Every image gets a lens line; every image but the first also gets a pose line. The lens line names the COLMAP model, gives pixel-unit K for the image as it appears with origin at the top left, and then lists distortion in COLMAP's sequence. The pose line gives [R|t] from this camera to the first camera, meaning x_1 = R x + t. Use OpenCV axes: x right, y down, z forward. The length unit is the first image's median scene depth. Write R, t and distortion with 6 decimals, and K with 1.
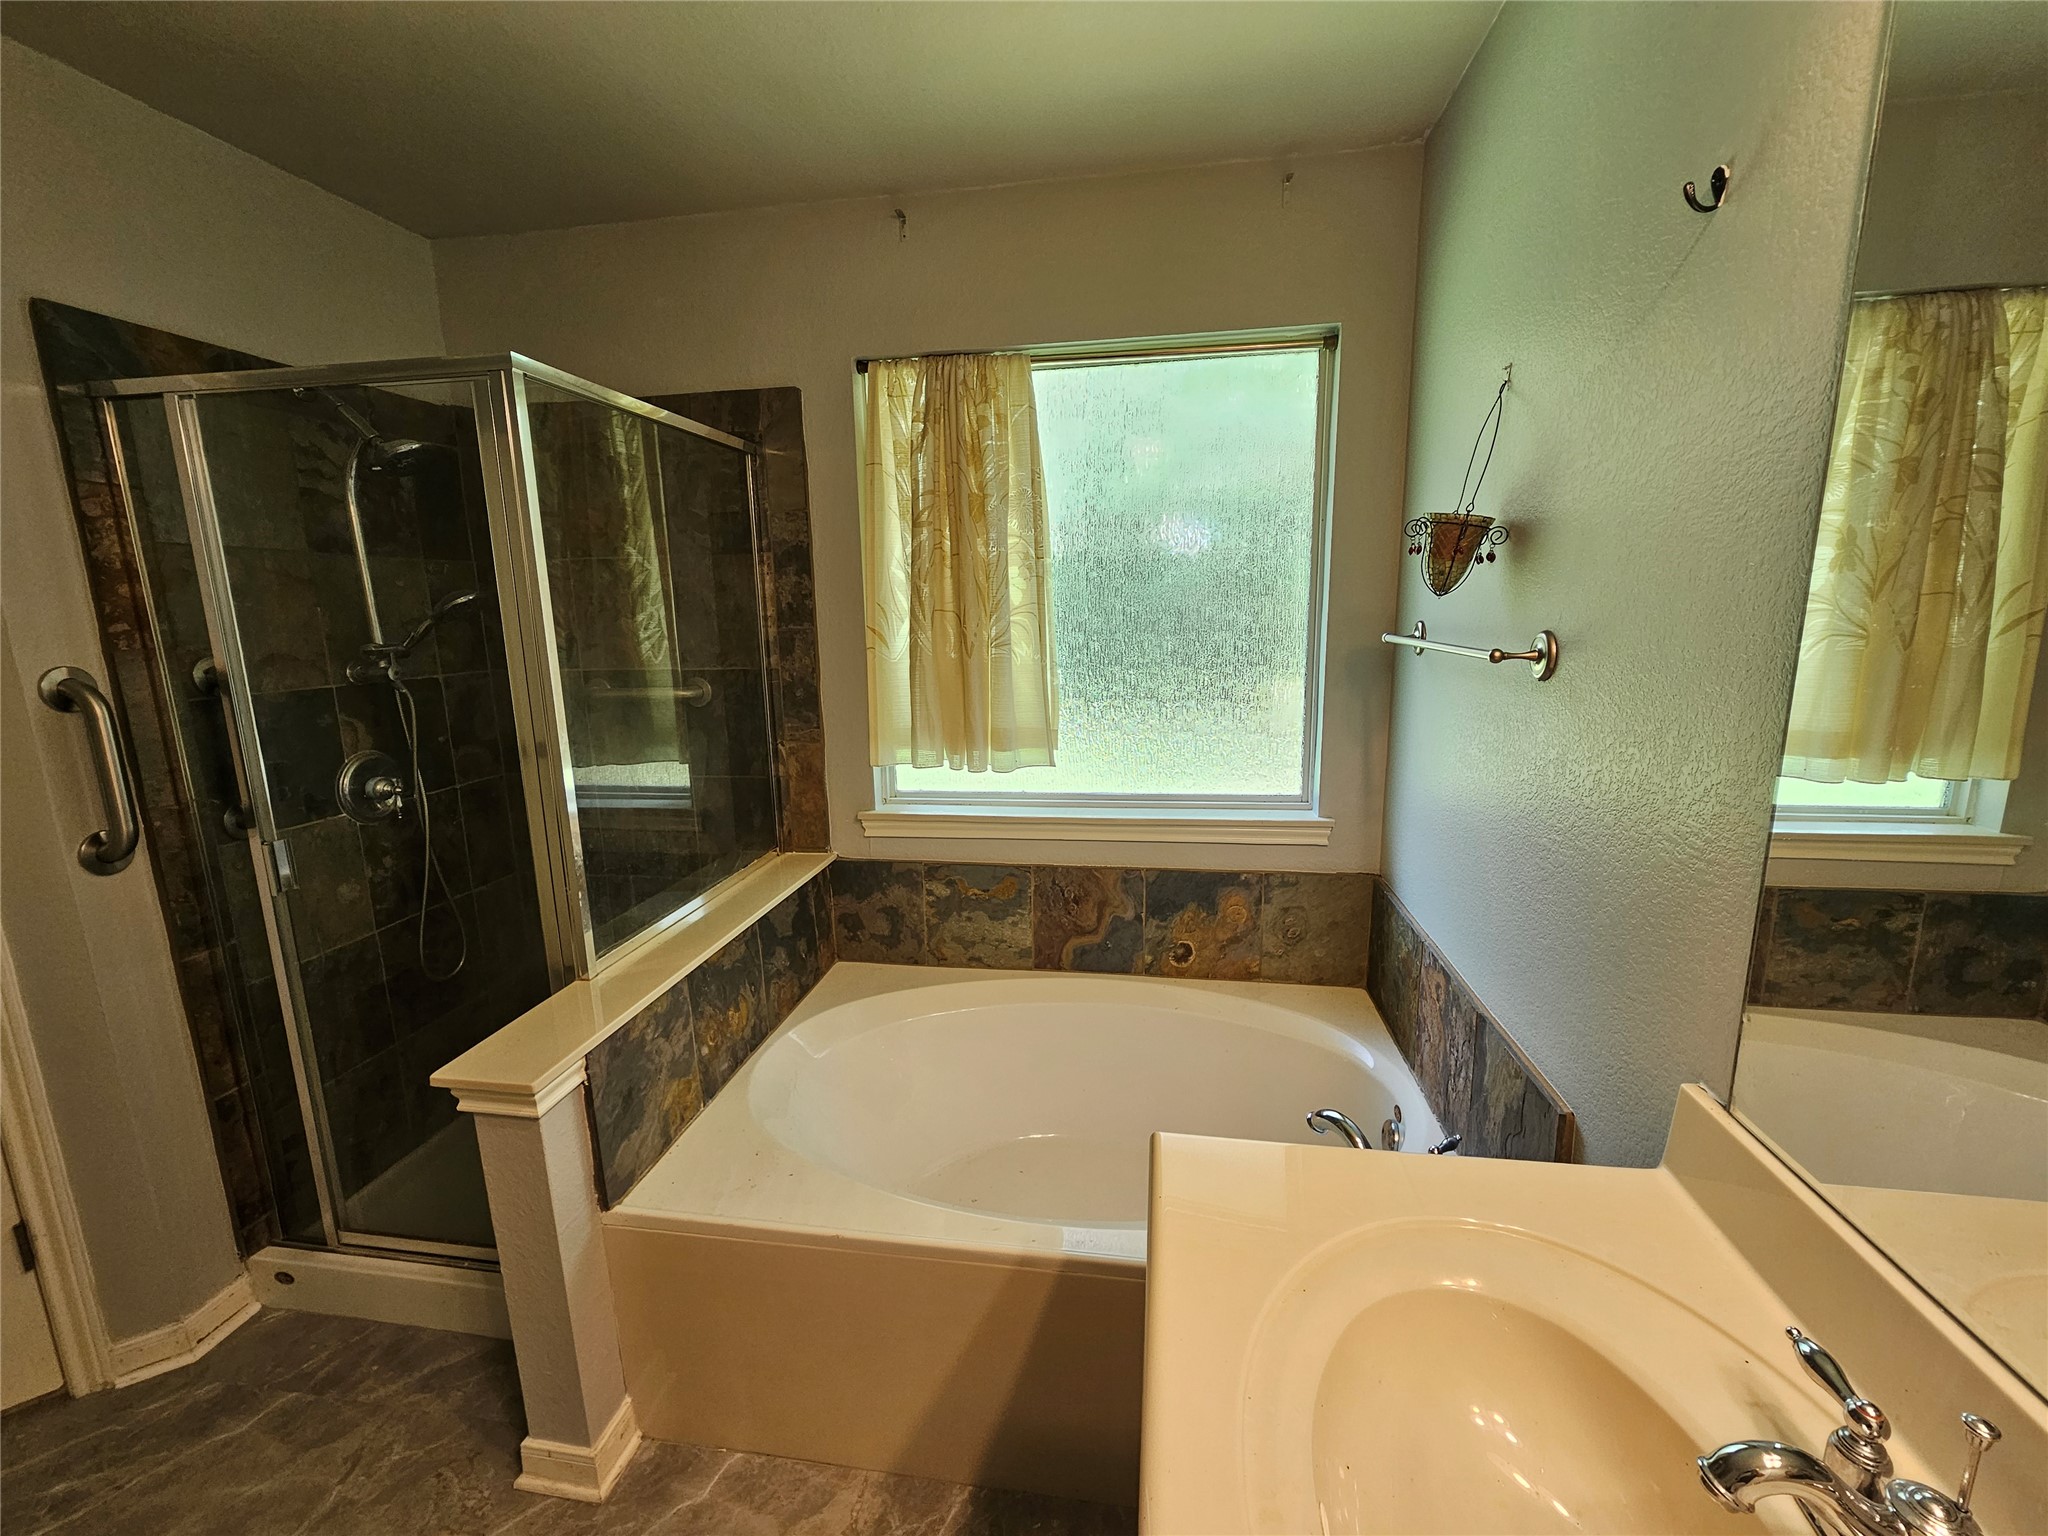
lens RADIAL K [[839.7, 0, 1022.9], [0, 839.7, 764.1], [0, 0, 1]] dist [-0.002786, 0.000226]
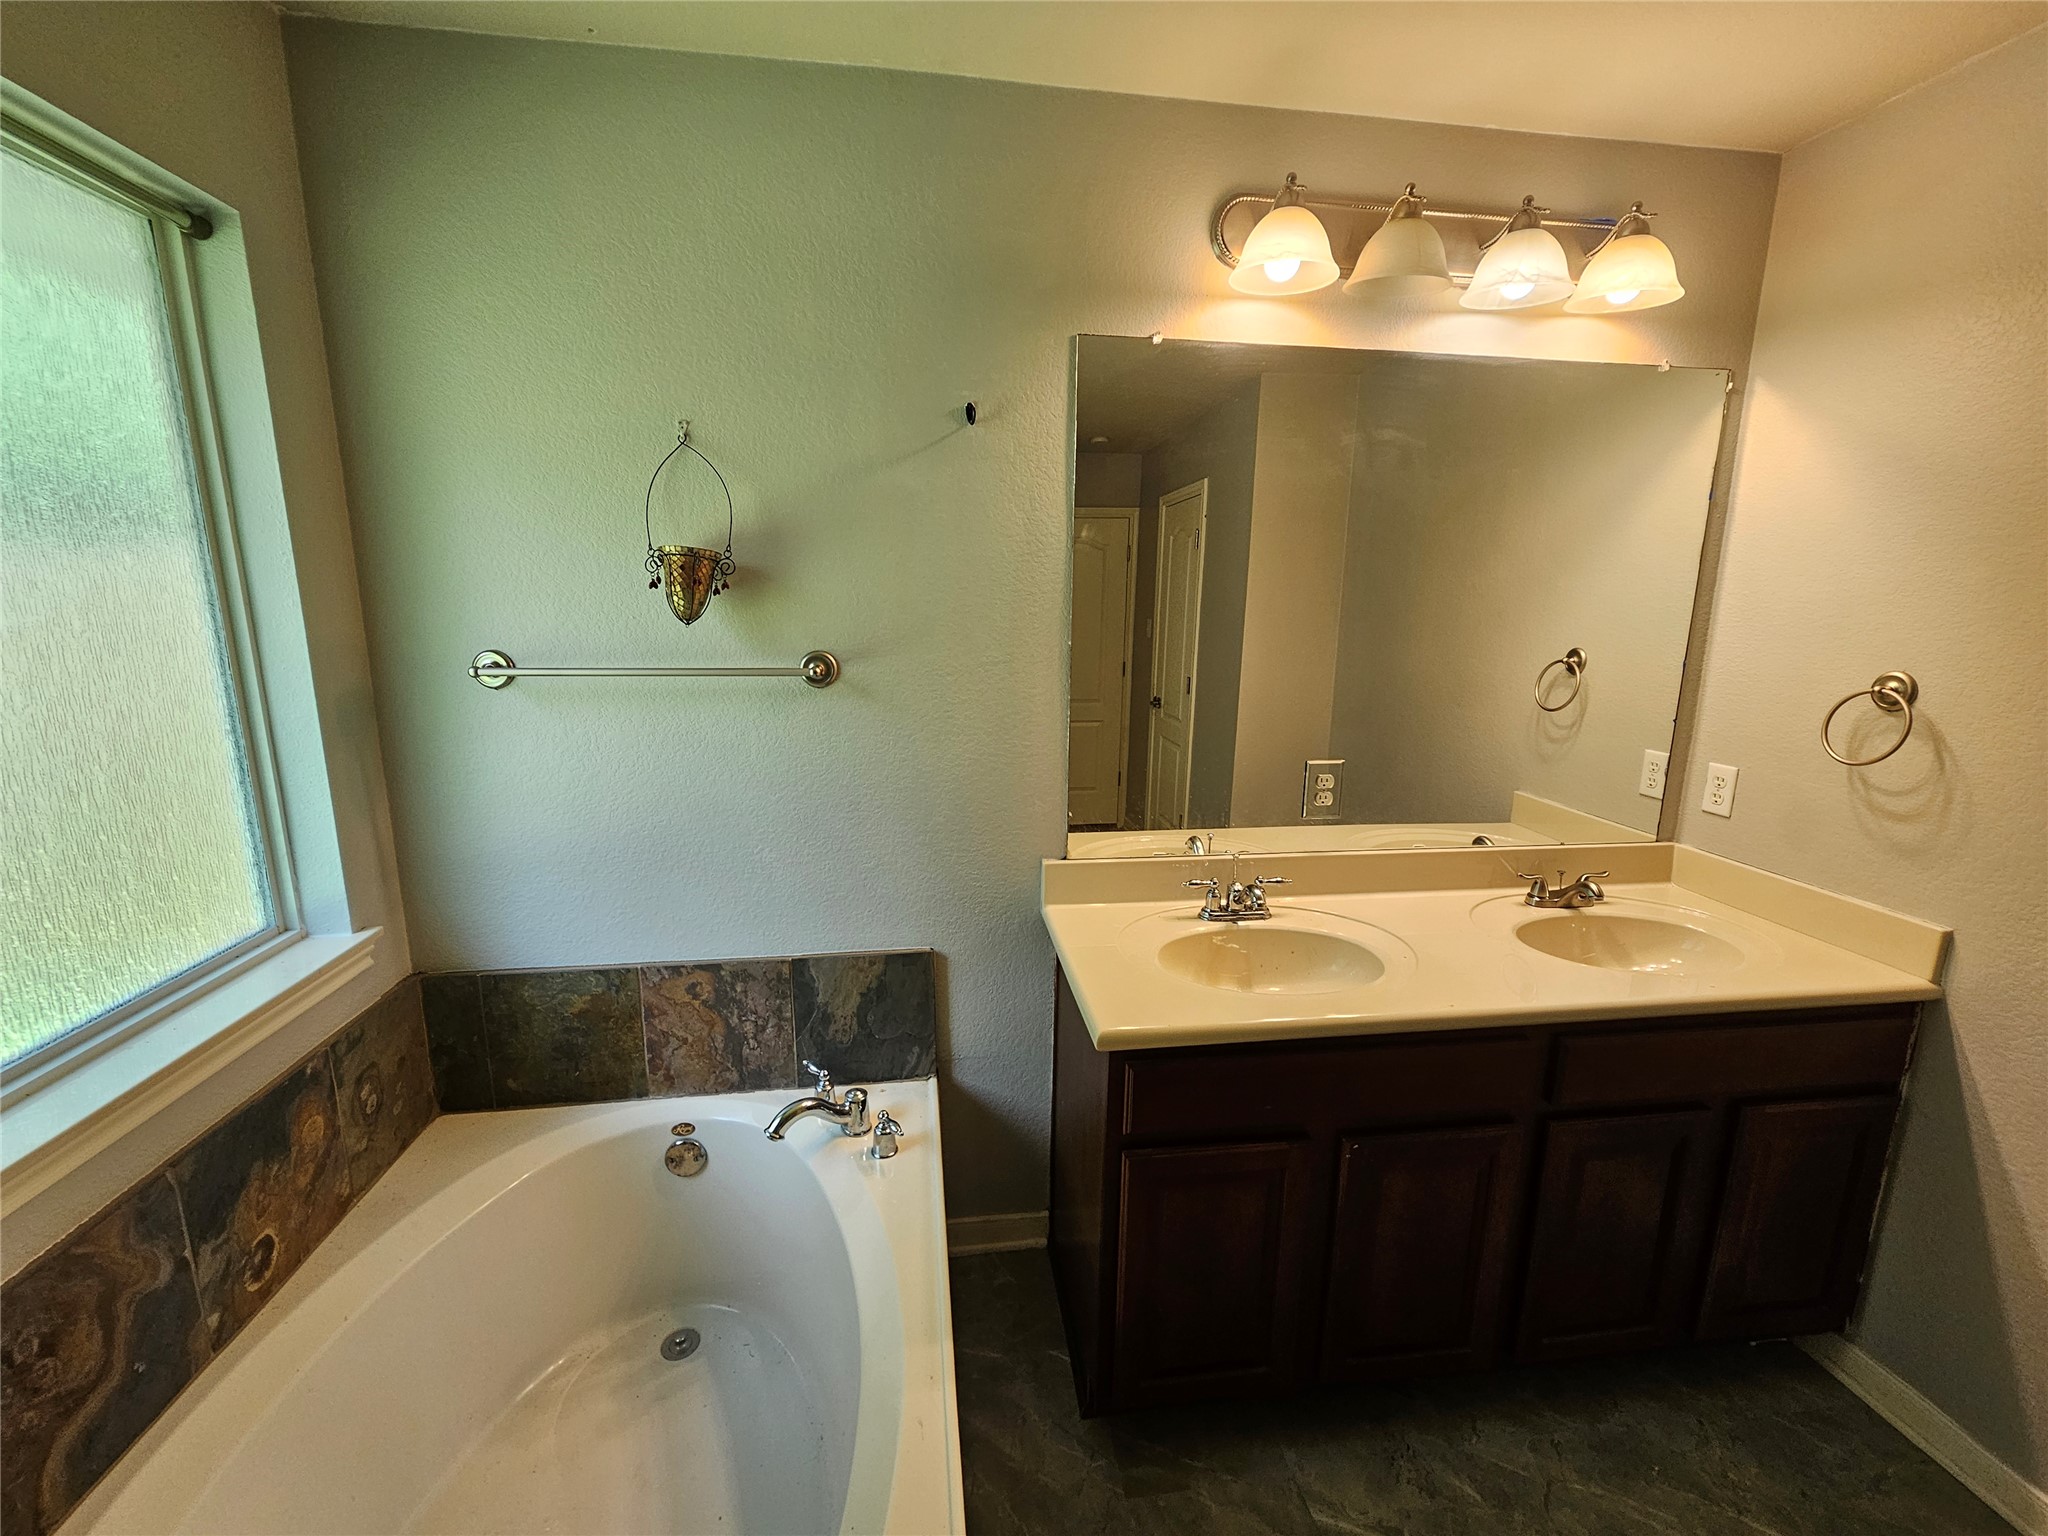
lens RADIAL K [[839.7, 0, 1022.9], [0, 839.7, 764.1], [0, 0, 1]] dist [-0.002786, 0.000226]
pose [[-0.290636, -0.167527, 0.942054, -0.428139], [0.172155, 0.959331, 0.223712, -0.127496], [-0.941219, 0.227198, -0.249976, 0.590150]]
